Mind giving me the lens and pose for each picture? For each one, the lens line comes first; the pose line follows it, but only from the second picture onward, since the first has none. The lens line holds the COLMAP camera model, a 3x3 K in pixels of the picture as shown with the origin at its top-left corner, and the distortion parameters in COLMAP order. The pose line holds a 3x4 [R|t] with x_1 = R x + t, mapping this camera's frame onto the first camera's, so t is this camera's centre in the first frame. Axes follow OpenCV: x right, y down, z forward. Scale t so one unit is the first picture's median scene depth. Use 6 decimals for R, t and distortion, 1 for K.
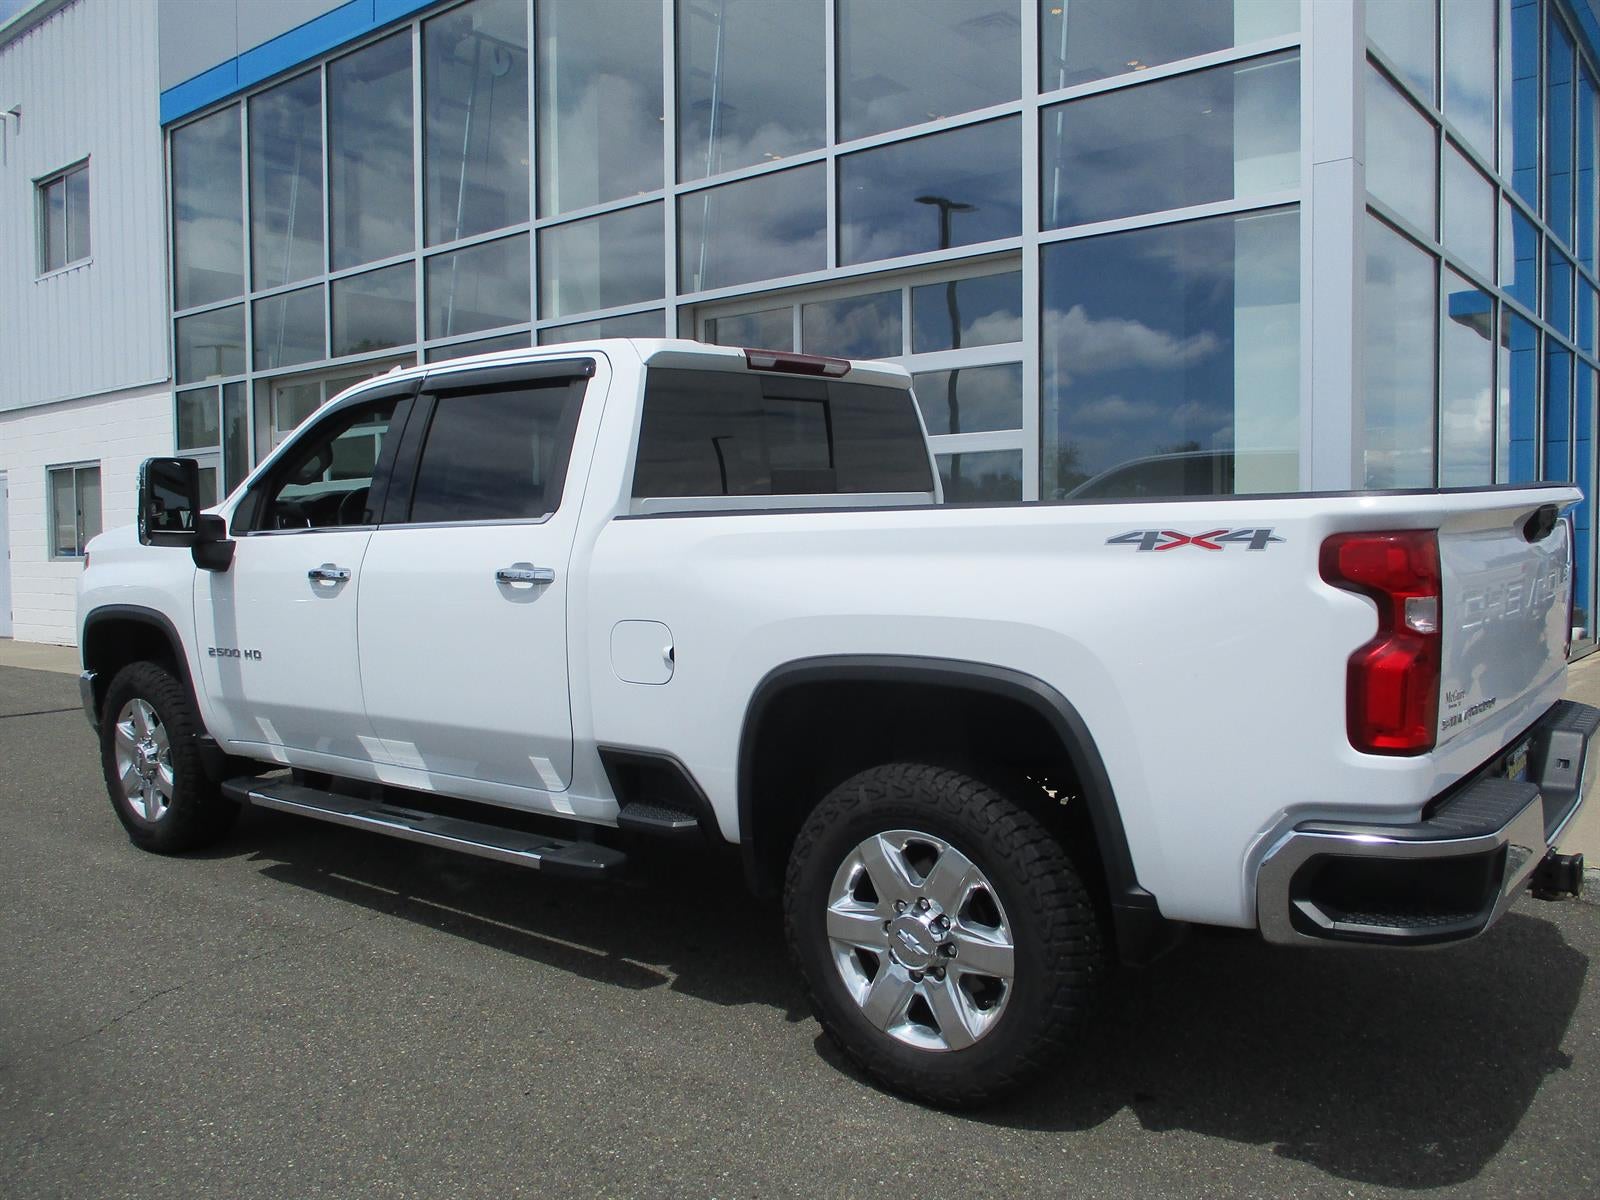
lens RADIAL K [[1313.7, 0, 807.1], [0, 1313.7, 605.3], [0, 0, 1]] dist [-0.032516, 0.005834]
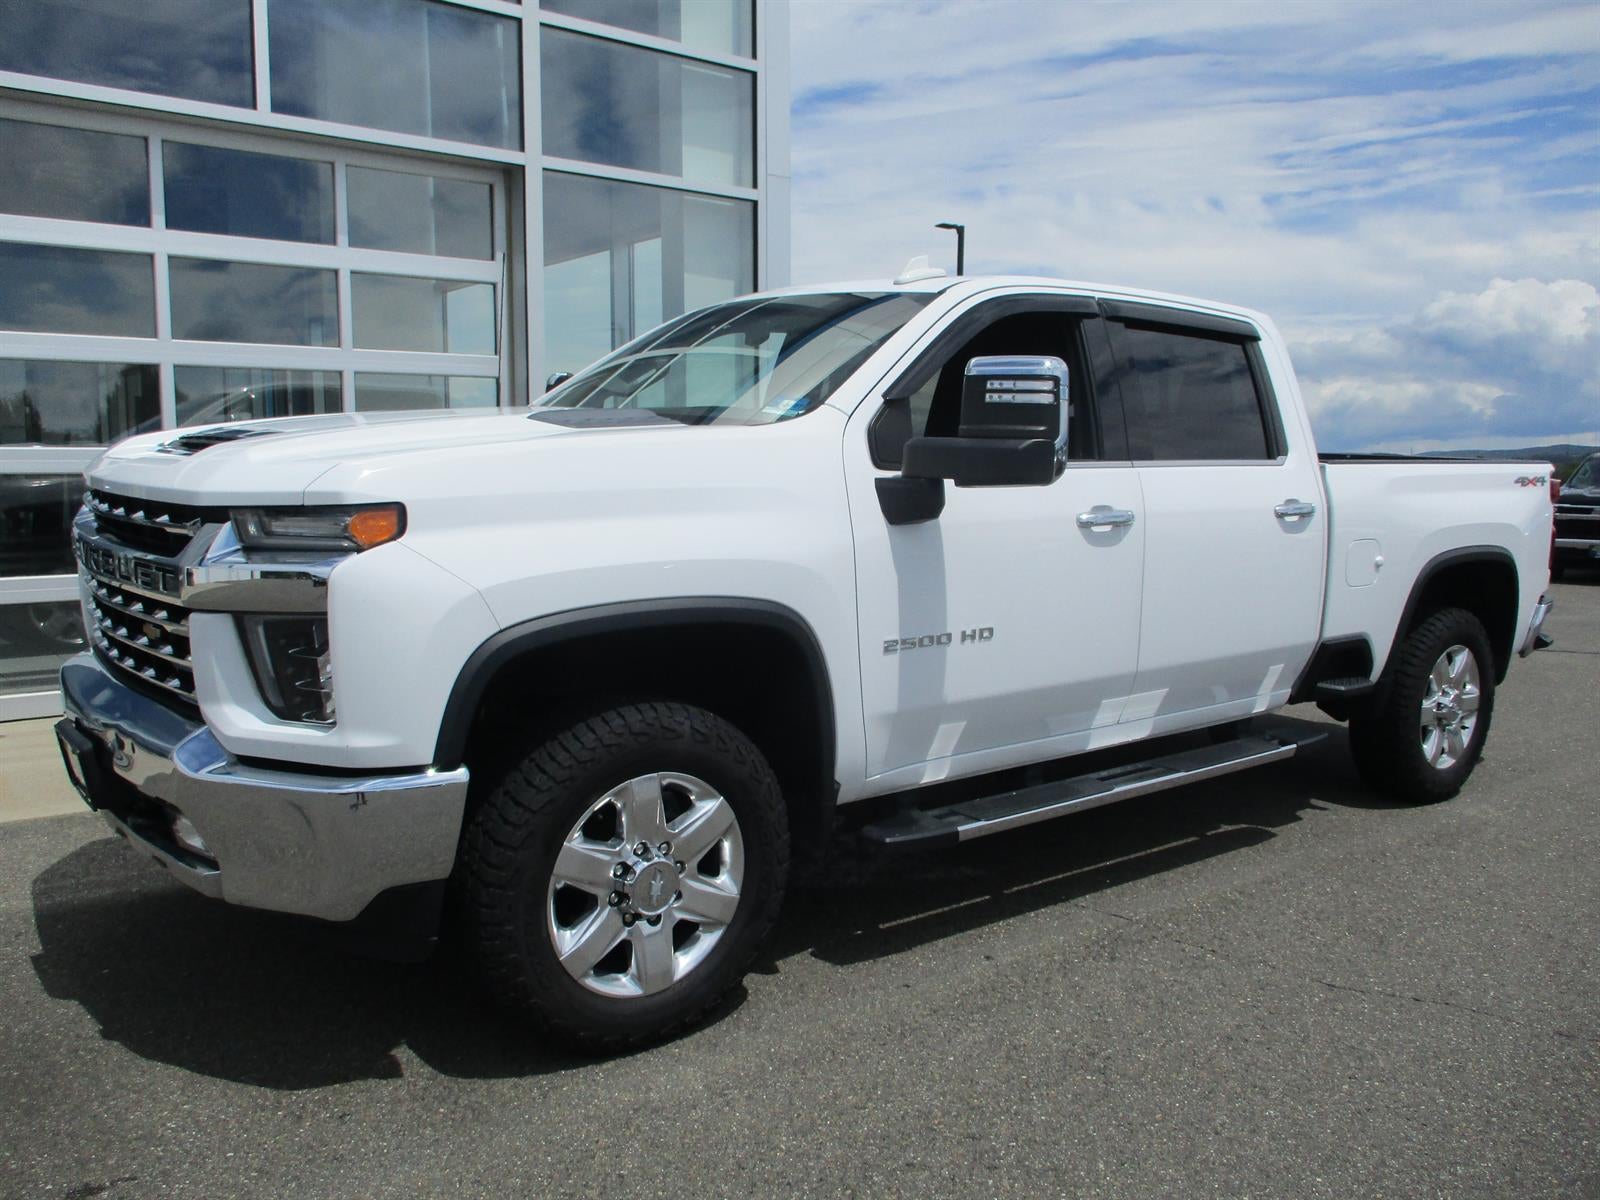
lens RADIAL K [[1313.7, 0, 807.1], [0, 1313.7, 605.3], [0, 0, 1]] dist [-0.032516, 0.005834]
pose [[0.217487, -0.095102, 0.971419, -1.421992], [0.042316, 0.995225, 0.087958, -0.058030], [-0.975145, 0.021977, 0.220473, 1.147183]]
